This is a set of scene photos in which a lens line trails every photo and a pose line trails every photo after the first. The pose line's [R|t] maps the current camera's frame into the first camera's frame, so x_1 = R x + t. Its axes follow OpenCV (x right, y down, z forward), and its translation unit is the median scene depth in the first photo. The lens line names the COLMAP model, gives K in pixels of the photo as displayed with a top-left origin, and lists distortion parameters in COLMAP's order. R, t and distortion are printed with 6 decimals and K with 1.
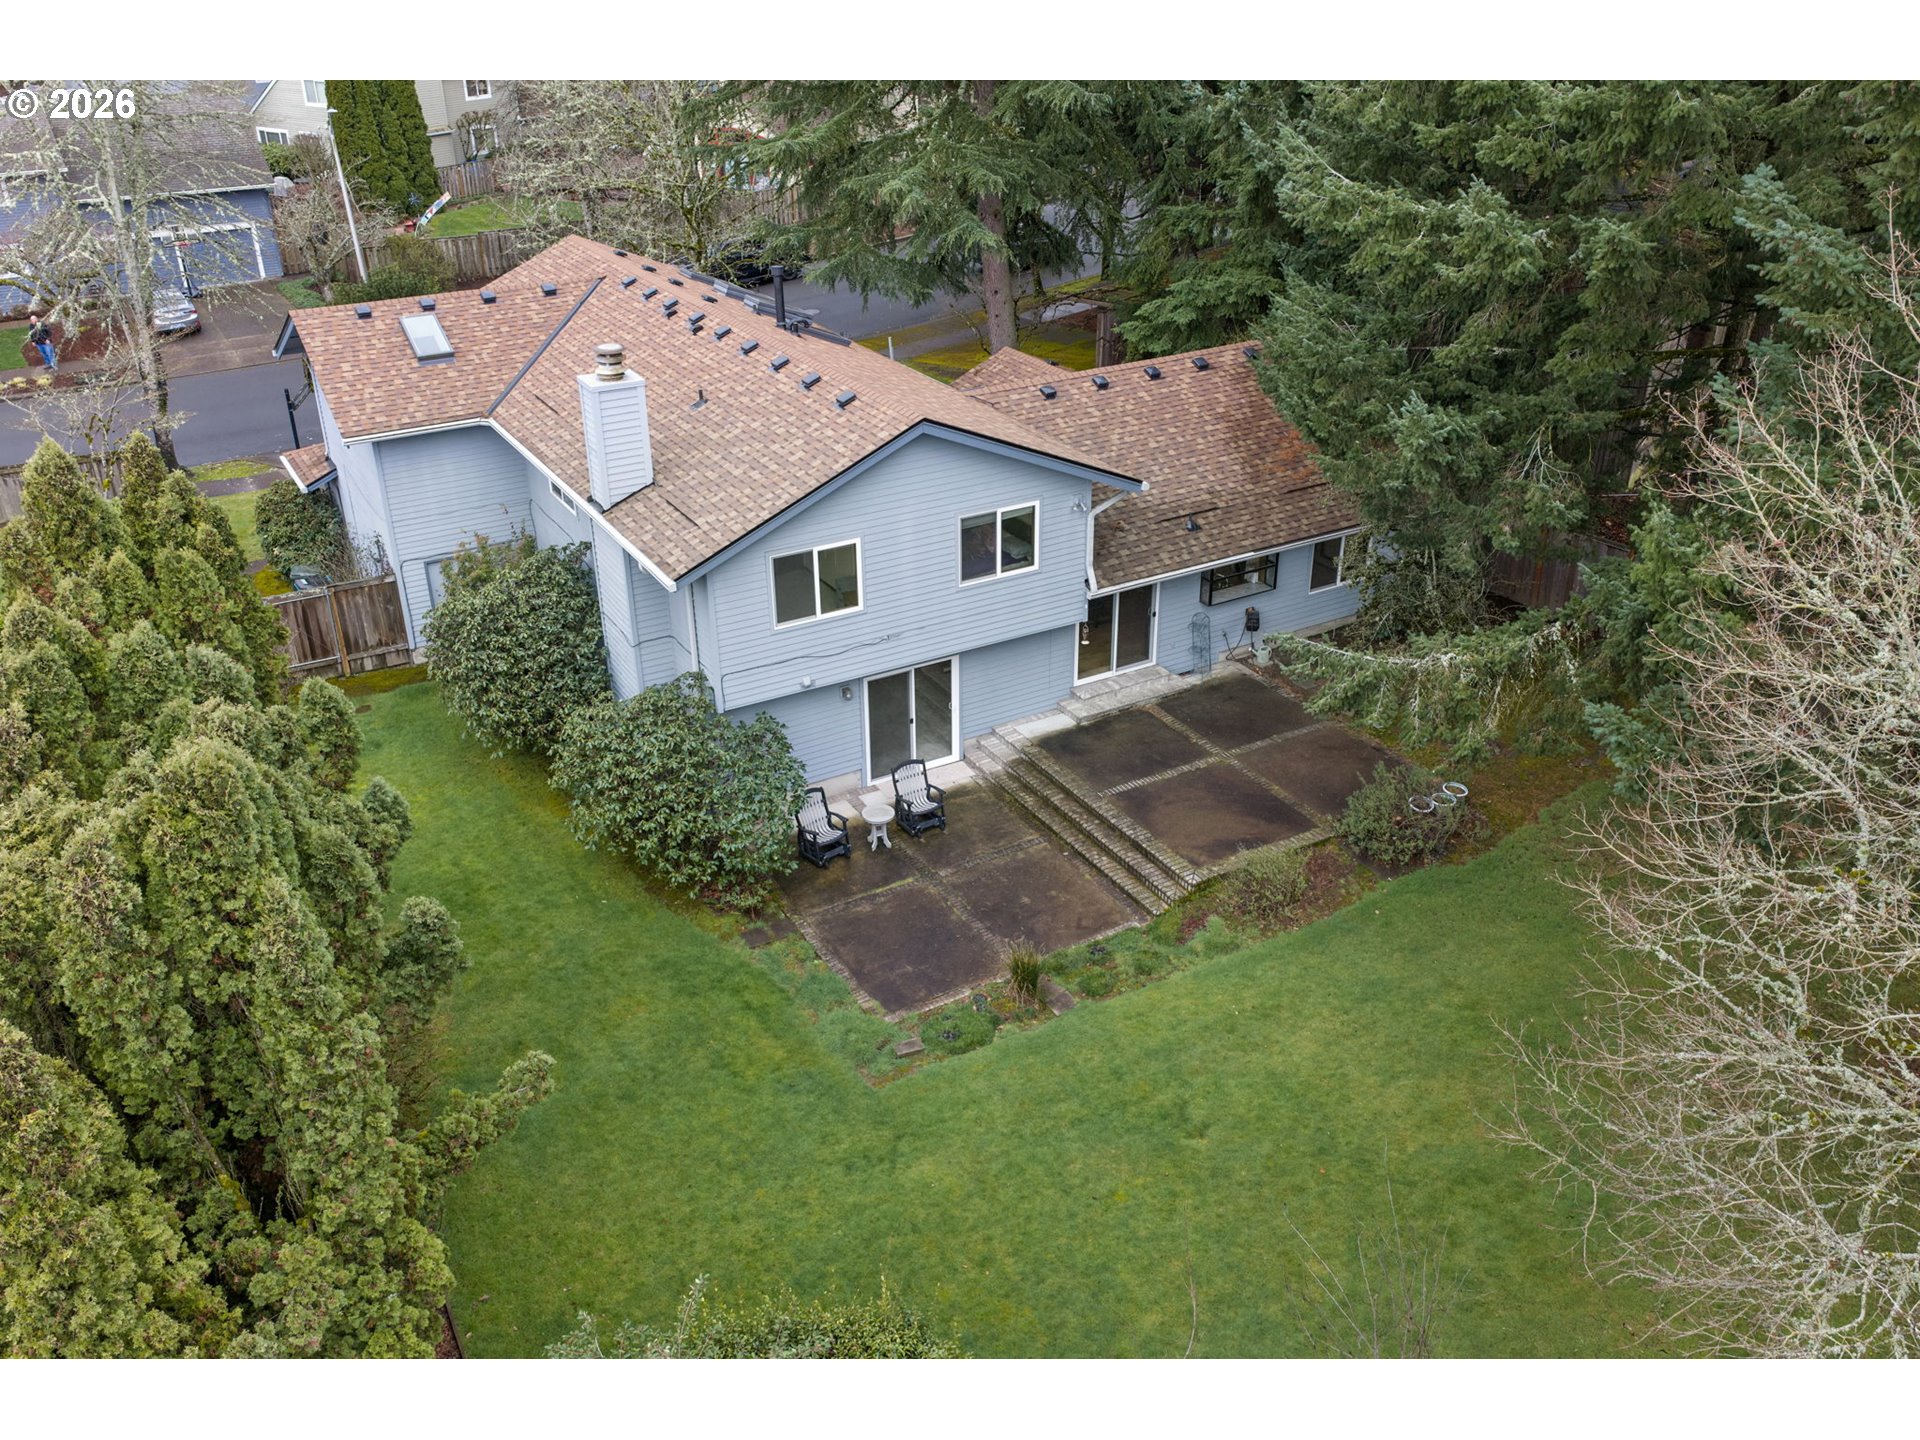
lens RADIAL K [[1563.3, 0, 963.1], [0, 1563.3, 720.3], [0, 0, 1]] dist [0.018424, -0.001933]
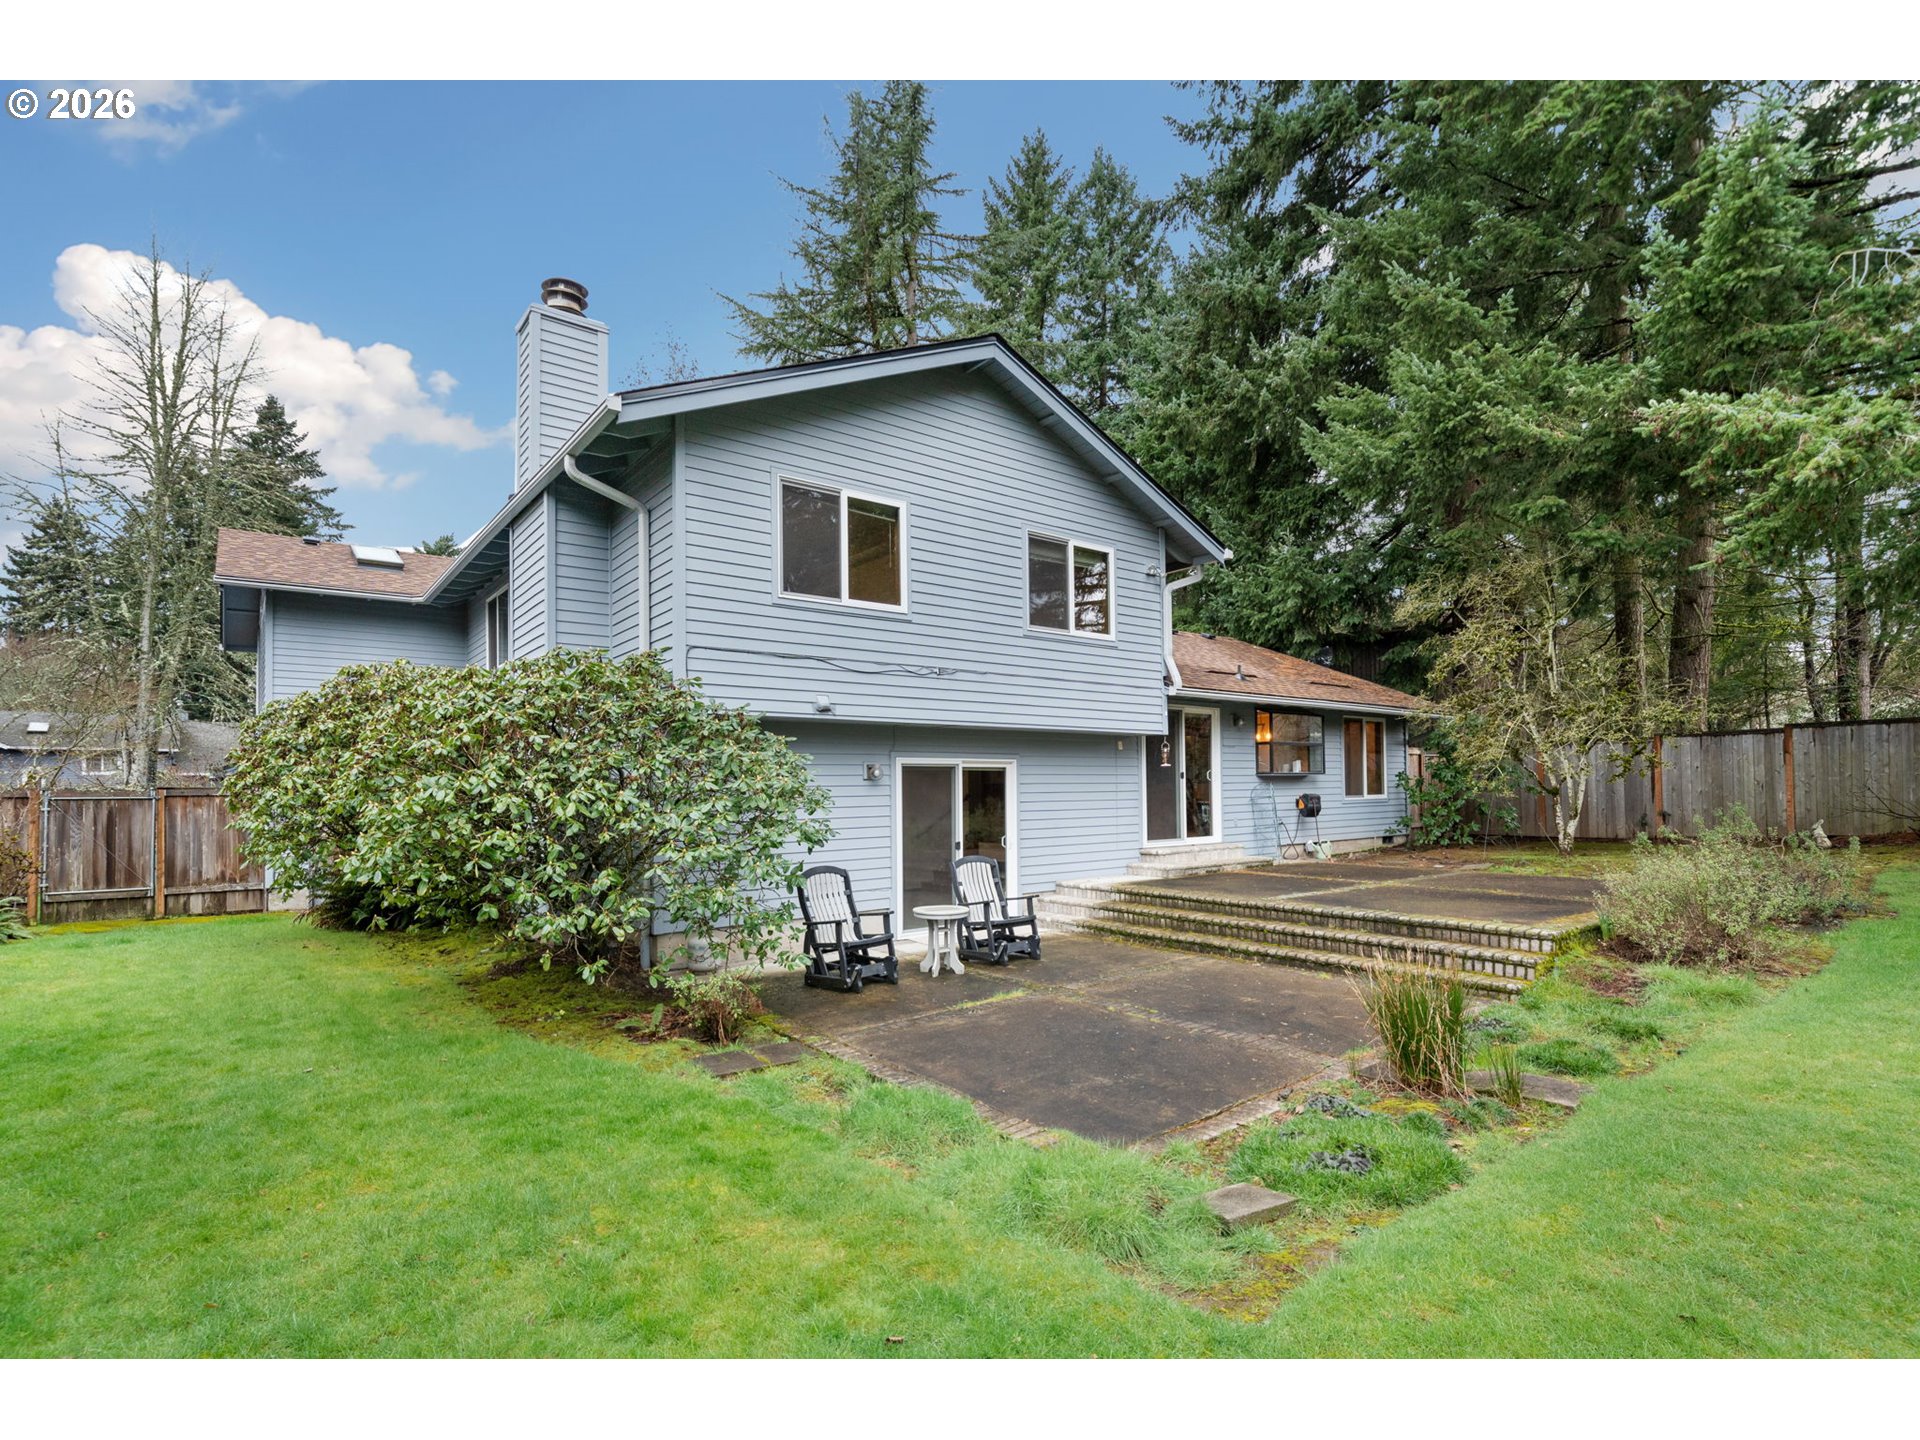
lens RADIAL K [[920.3, 0, 960.7], [0, 920.3, 780.8], [0, 0, 1]] dist [0.000495, 0.000228]
pose [[0.990199, -0.001772, 0.139655, -0.097344], [0.067877, 0.879998, -0.470103, 0.184505], [-0.122063, 0.474975, 0.871493, 0.685641]]
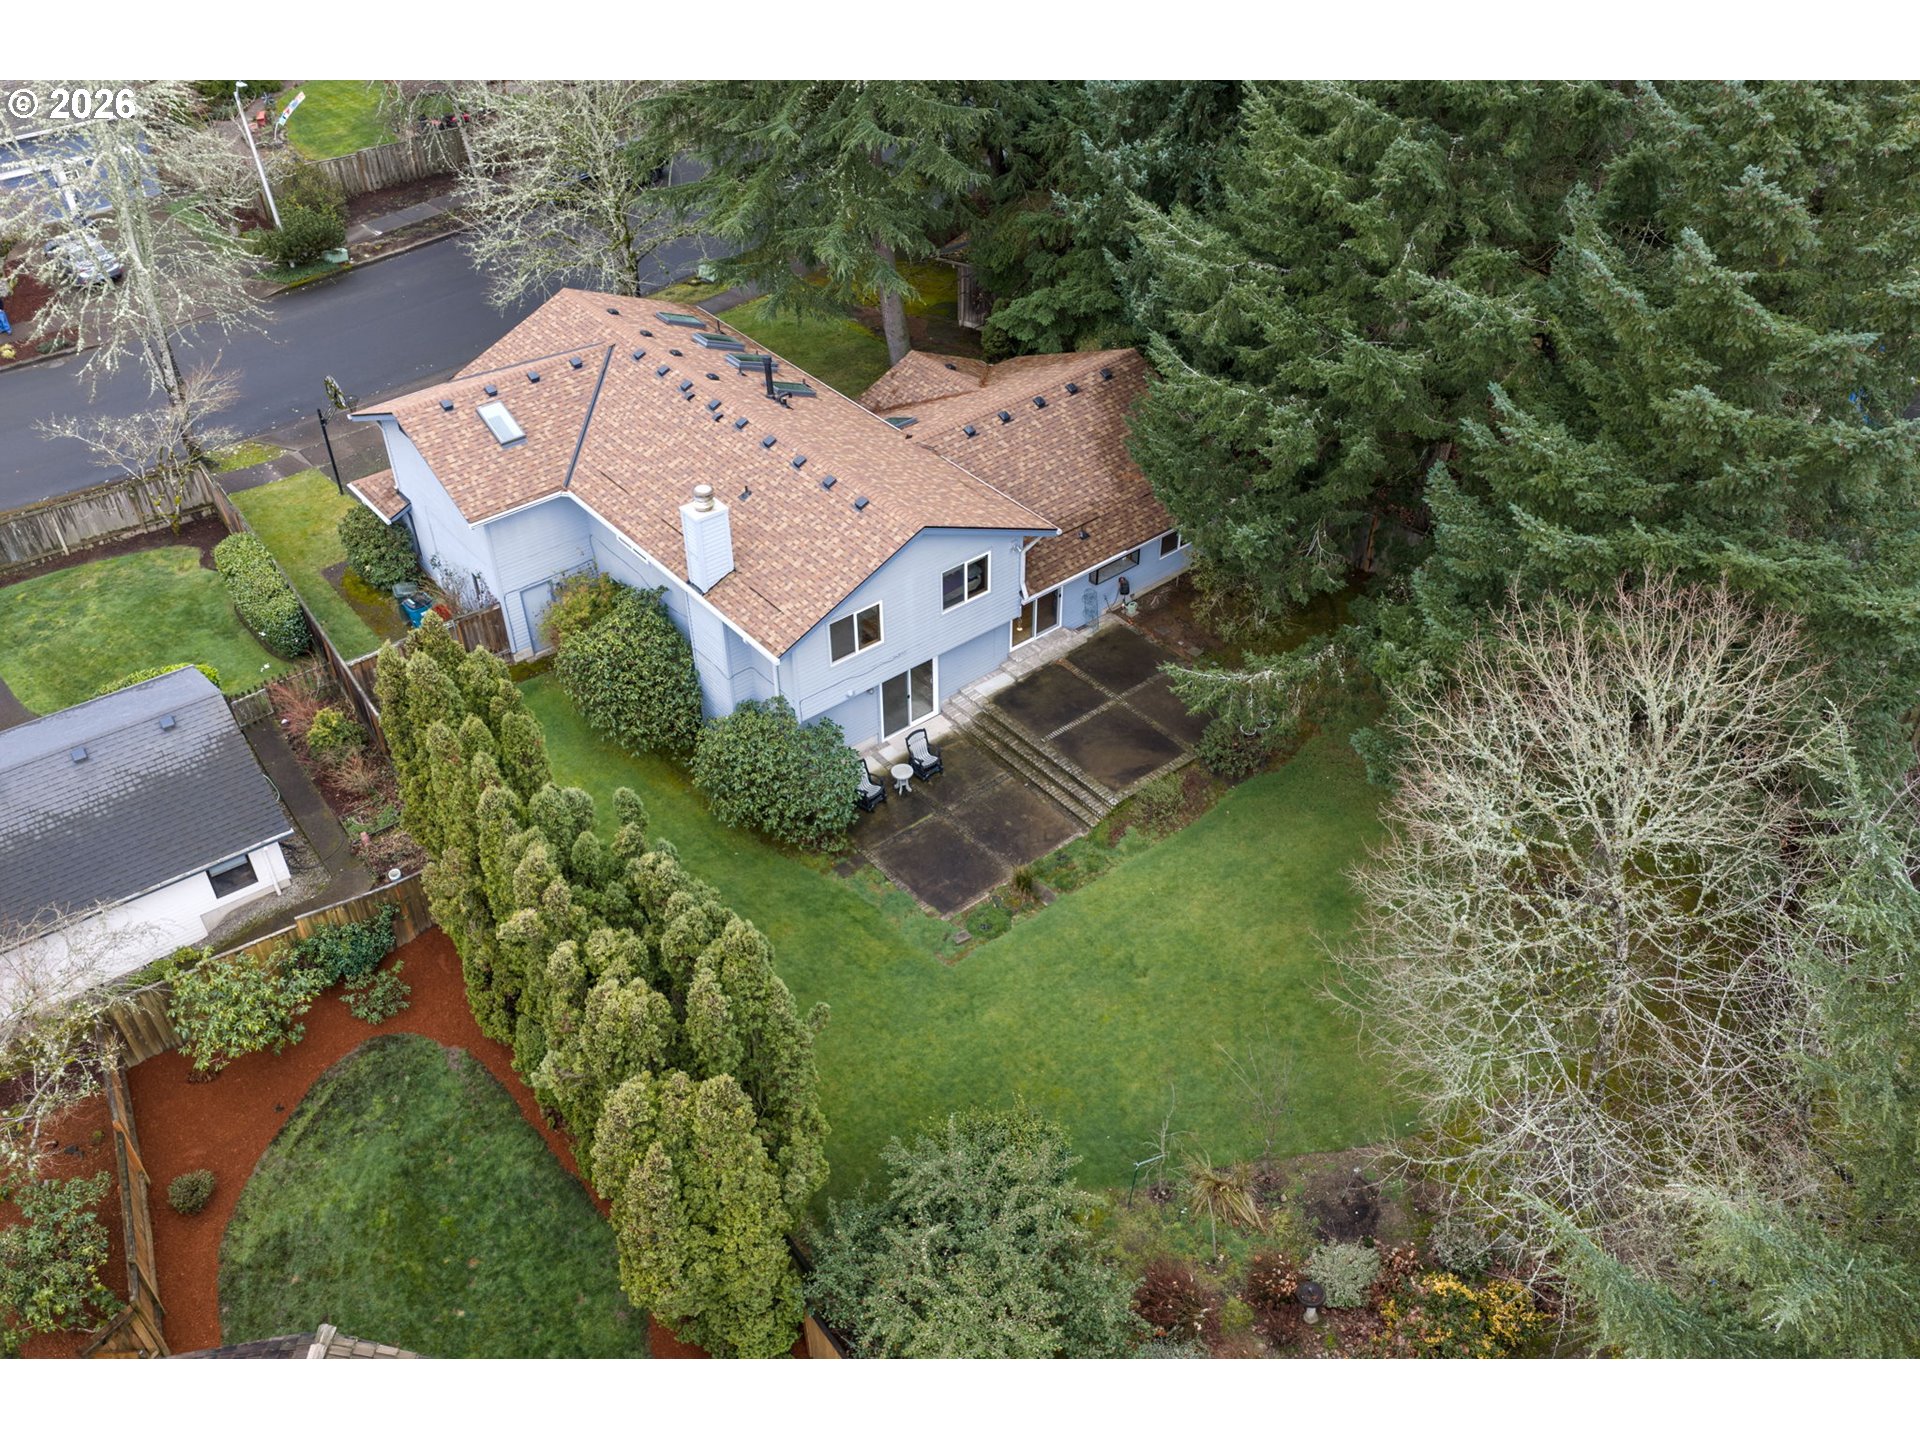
lens RADIAL K [[1563.3, 0, 957.1], [0, 1563.3, 715.9], [0, 0, 1]] dist [0.018424, -0.001933]
pose [[0.987145, -0.099387, 0.125169, -0.189531], [0.073082, 0.977164, 0.199525, -0.296048], [-0.142141, -0.187813, 0.971865, -0.473976]]
